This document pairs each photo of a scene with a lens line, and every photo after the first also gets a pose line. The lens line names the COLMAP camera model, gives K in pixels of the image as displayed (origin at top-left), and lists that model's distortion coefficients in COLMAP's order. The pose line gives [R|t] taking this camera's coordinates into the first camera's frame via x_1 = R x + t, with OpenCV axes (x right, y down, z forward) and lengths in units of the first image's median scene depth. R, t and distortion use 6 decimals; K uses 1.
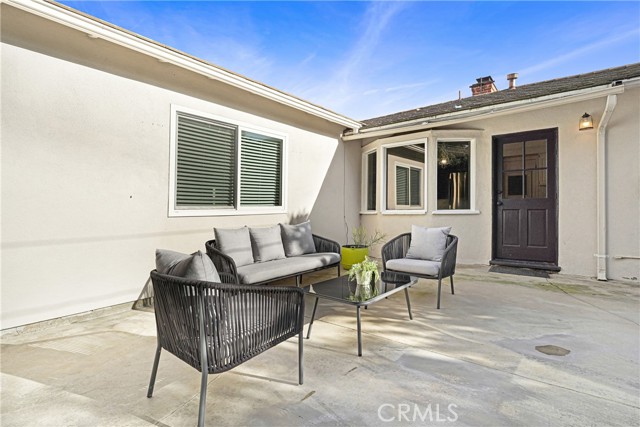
lens RADIAL K [[311.6, 0, 314.8], [0, 311.6, 212.9], [0, 0, 1]] dist [-0.015286, -0.000603]
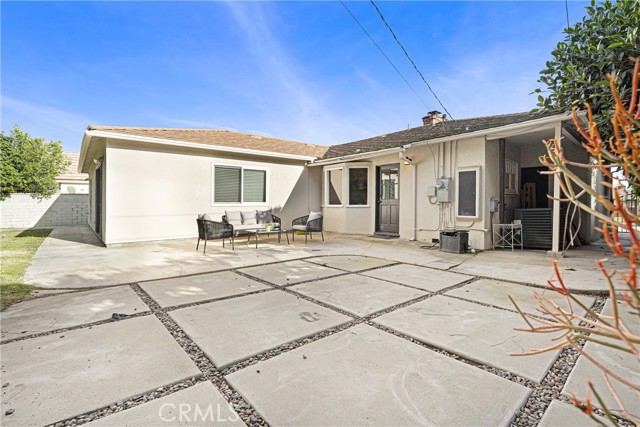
lens RADIAL K [[292.8, 0, 320.6], [0, 292.8, 211.1], [0, 0, 1]] dist [-0.001754, -0.000203]
pose [[0.985111, 0.012537, -0.171462, 0.568558], [-0.010539, 0.999866, 0.012561, 0.007170], [0.171596, -0.010567, 0.985111, -0.829894]]
